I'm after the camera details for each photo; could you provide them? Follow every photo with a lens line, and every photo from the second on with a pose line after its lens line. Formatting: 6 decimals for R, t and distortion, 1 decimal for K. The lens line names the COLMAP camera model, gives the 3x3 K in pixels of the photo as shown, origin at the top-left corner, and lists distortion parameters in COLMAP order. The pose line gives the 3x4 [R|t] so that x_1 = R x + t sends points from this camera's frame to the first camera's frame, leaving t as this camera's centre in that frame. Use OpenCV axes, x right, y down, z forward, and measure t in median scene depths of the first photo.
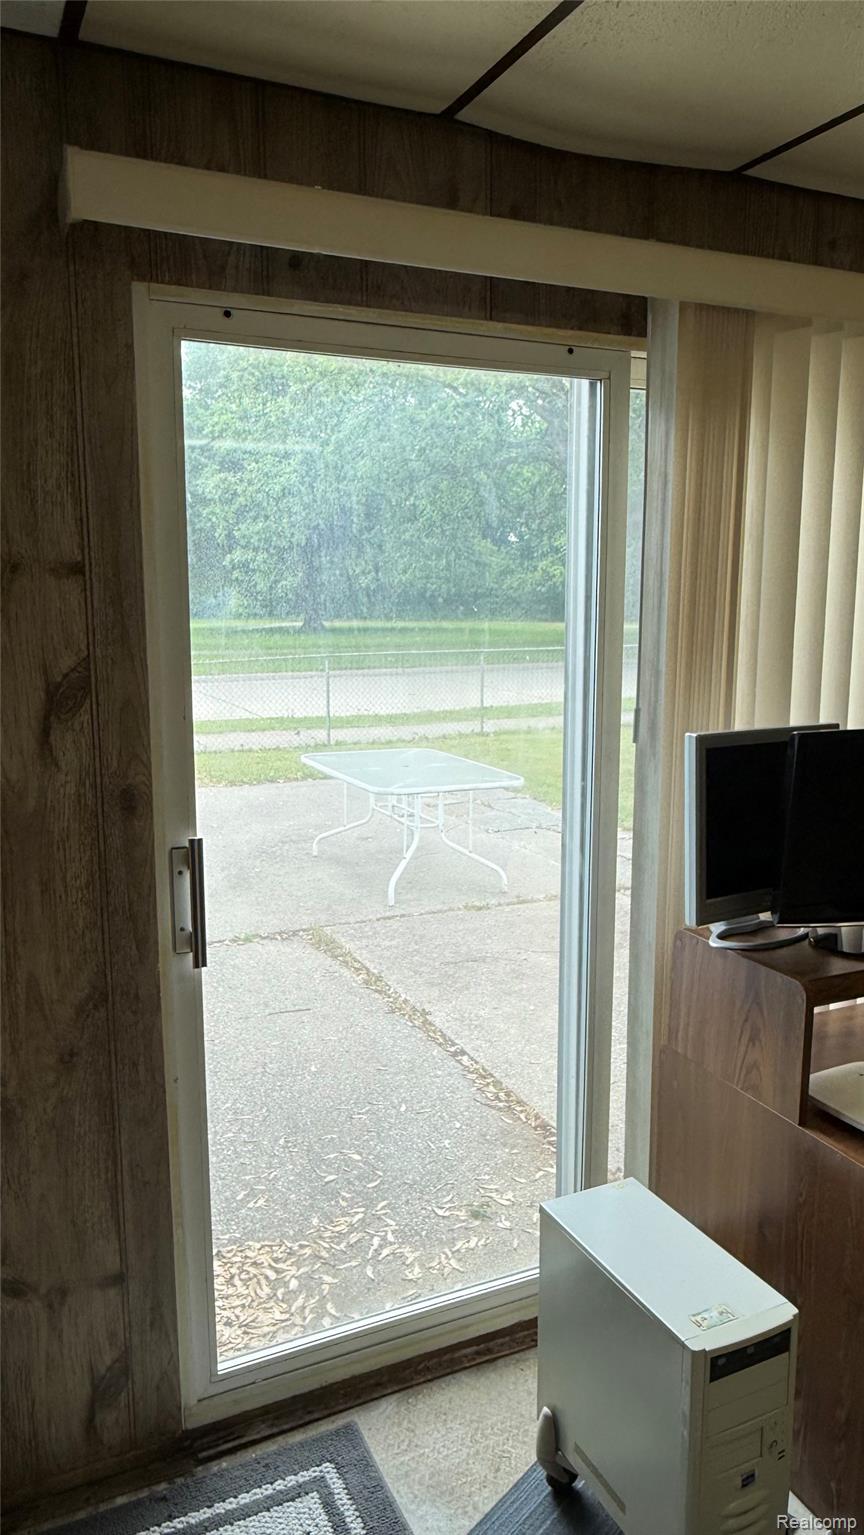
lens RADIAL K [[1071.7, 0, 434.3], [0, 1071.7, 769.9], [0, 0, 1]] dist [0.051586, -0.058831]
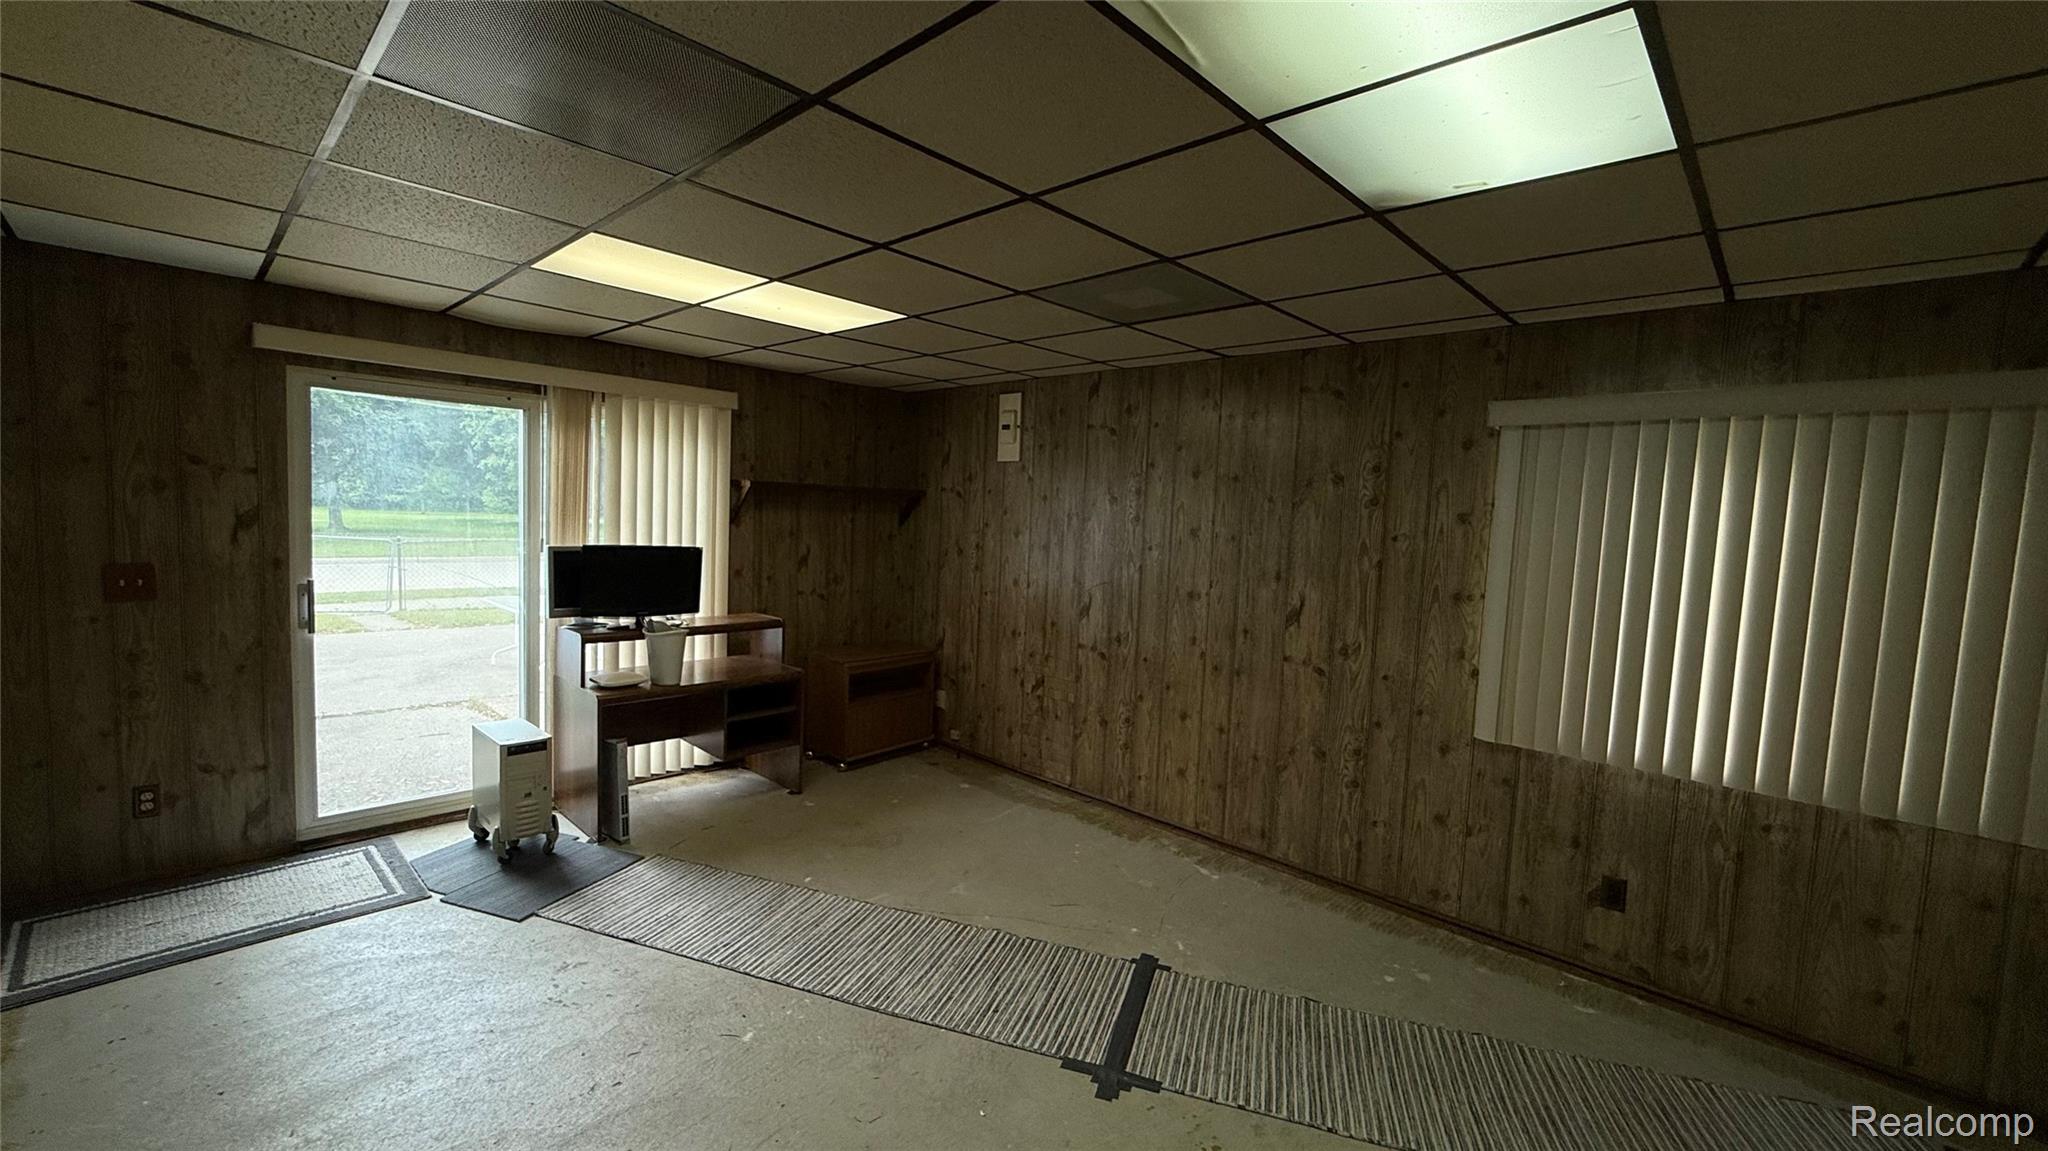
lens RADIAL K [[811.9, 0, 1021.6], [0, 811.9, 578.4], [0, 0, 1]] dist [-0.001178, -0.000458]
pose [[0.927454, 0.018750, 0.373466, 0.583953], [0.010610, 0.997020, -0.076404, 0.214113], [-0.373786, 0.074824, 0.924492, -1.306041]]
